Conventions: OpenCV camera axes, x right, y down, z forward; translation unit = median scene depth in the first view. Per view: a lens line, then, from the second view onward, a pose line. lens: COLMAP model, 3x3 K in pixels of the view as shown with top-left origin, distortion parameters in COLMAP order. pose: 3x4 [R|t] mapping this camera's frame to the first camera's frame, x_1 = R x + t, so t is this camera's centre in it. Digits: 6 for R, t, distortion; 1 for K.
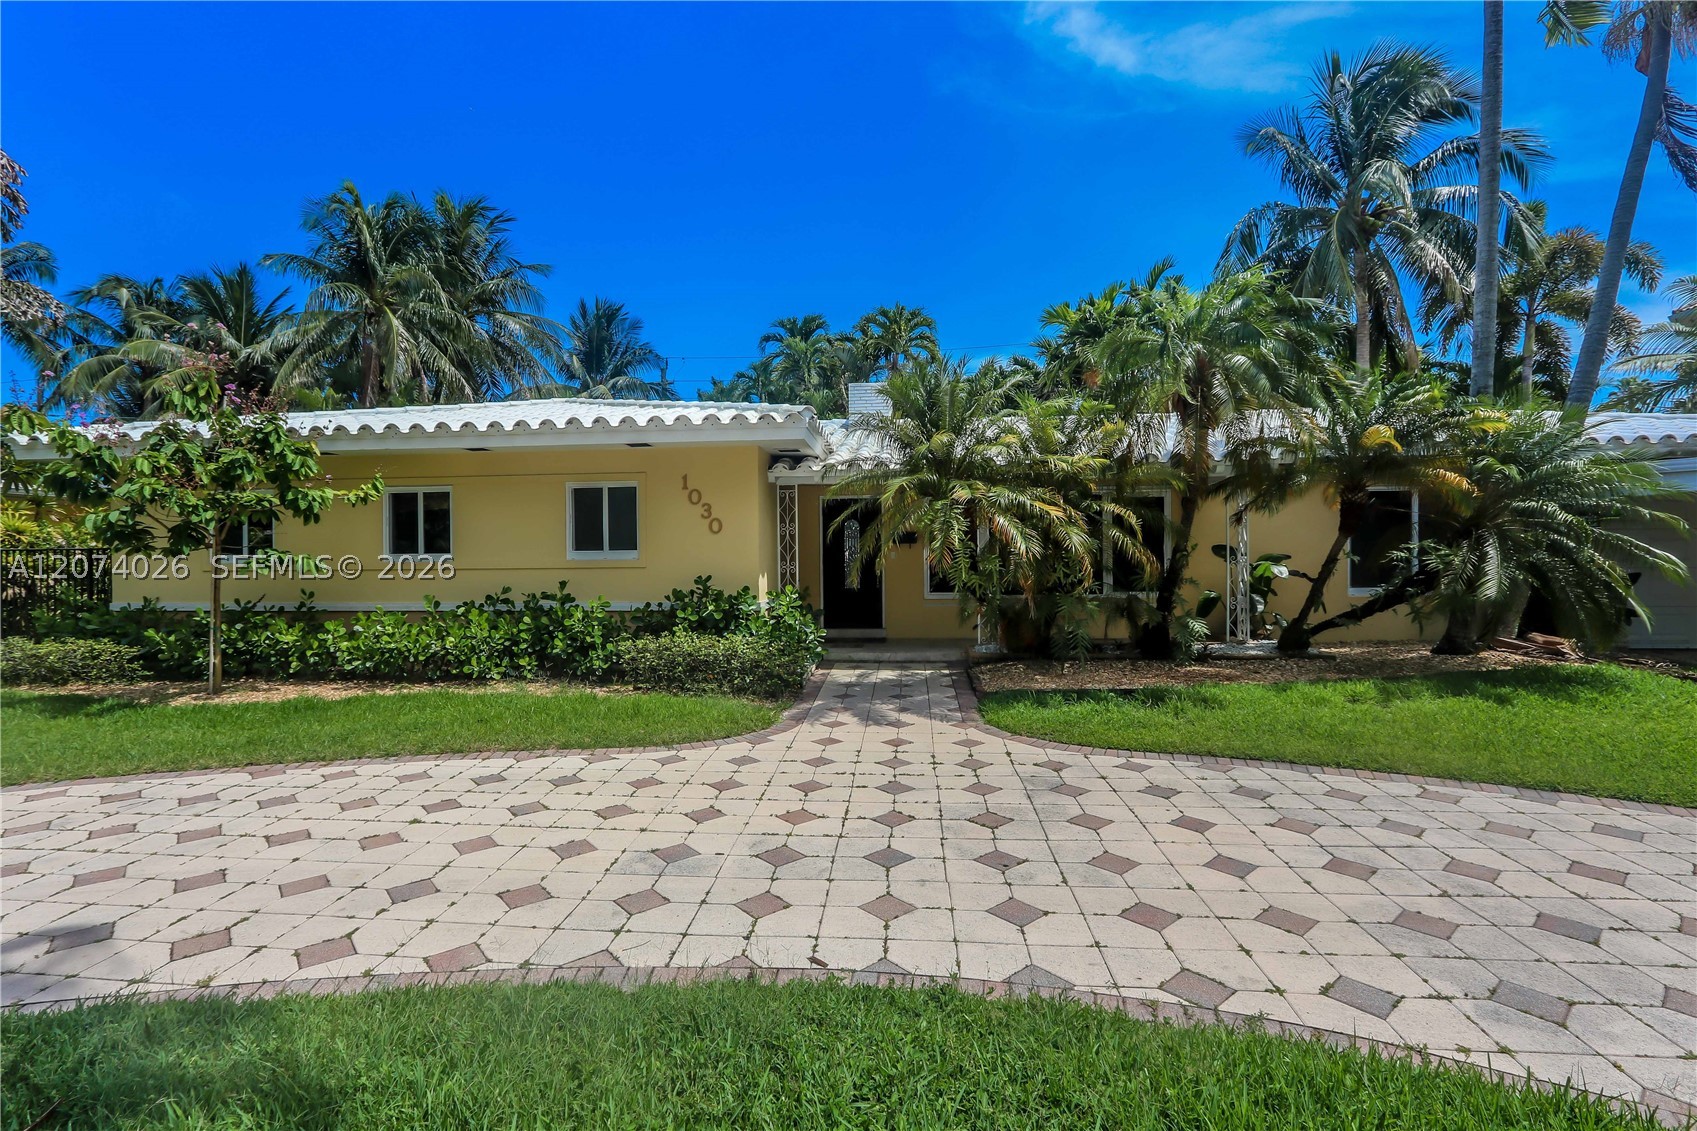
lens RADIAL K [[856.4, 0, 829.6], [0, 856.4, 568.3], [0, 0, 1]] dist [-0.016892, 0.000021]
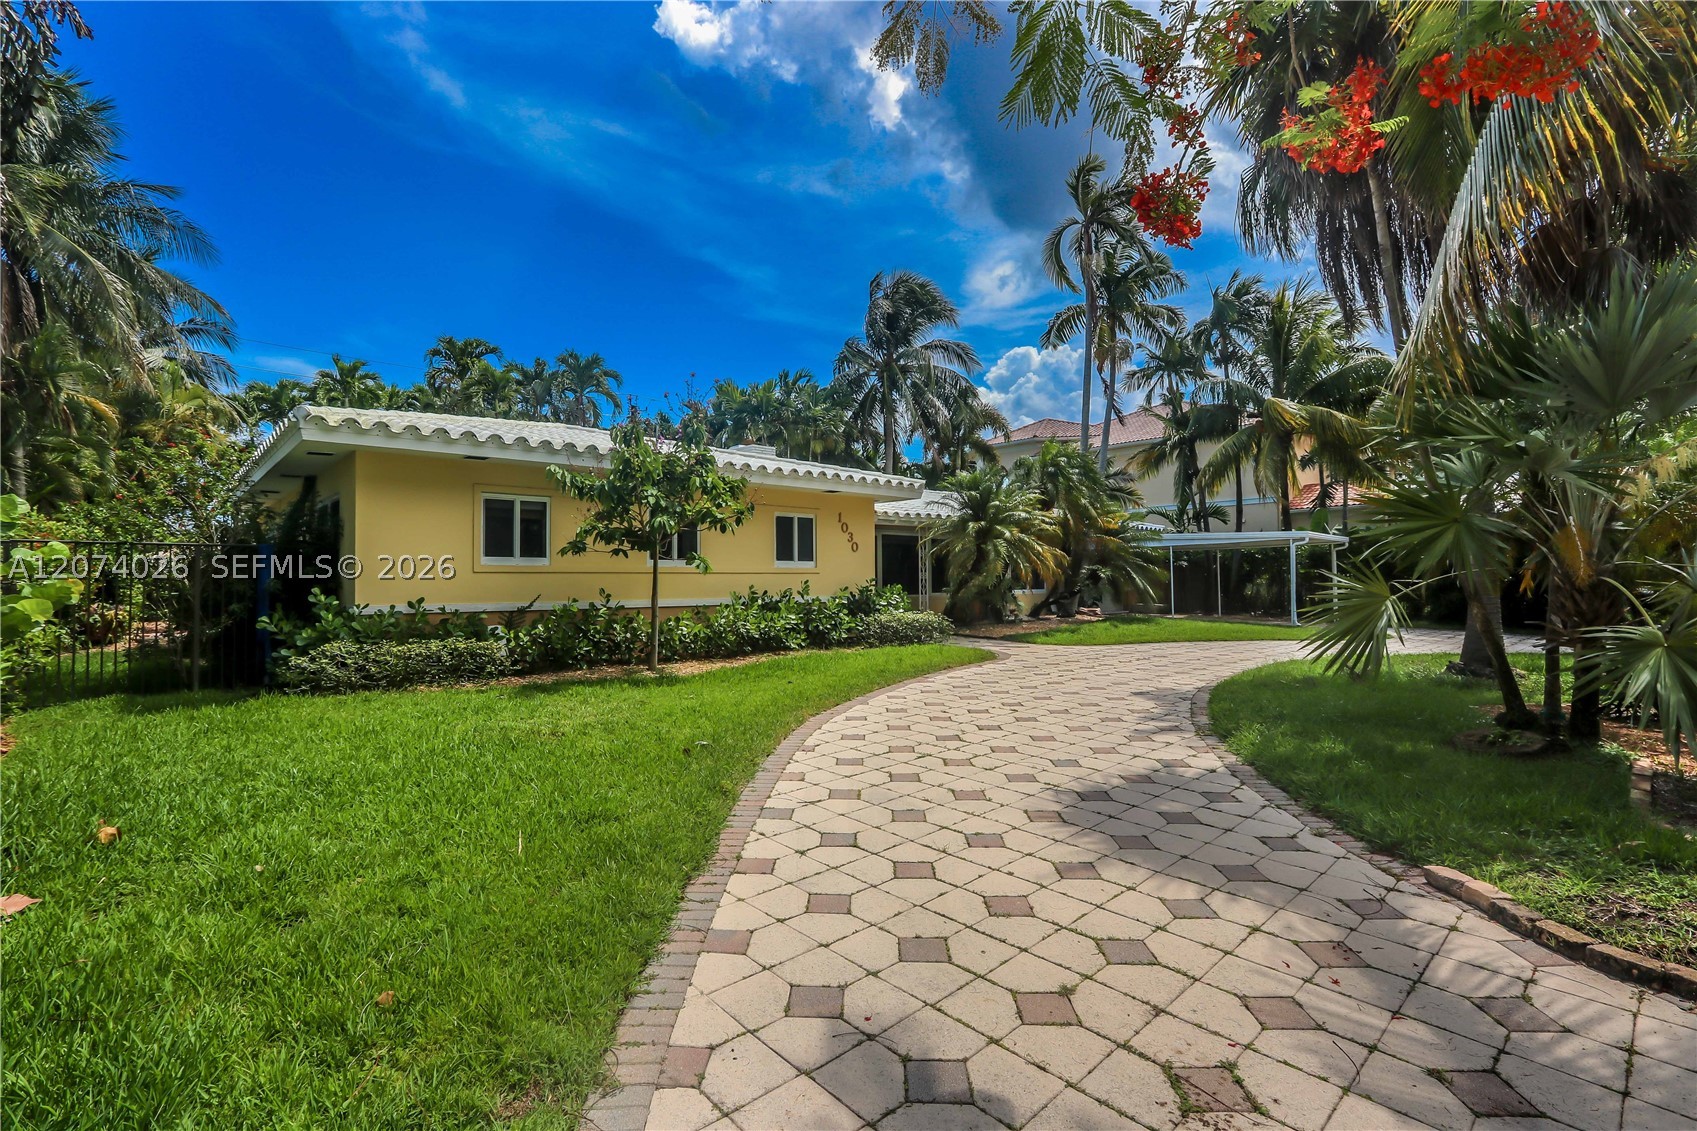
lens RADIAL K [[782.7, 0, 836.9], [0, 782.7, 566.4], [0, 0, 1]] dist [-0.002609, -0.000078]
pose [[0.681271, 0.016049, 0.731855, -0.925745], [-0.001518, 0.999788, -0.020511, 0.013412], [-0.732029, 0.012863, 0.681152, 0.039914]]
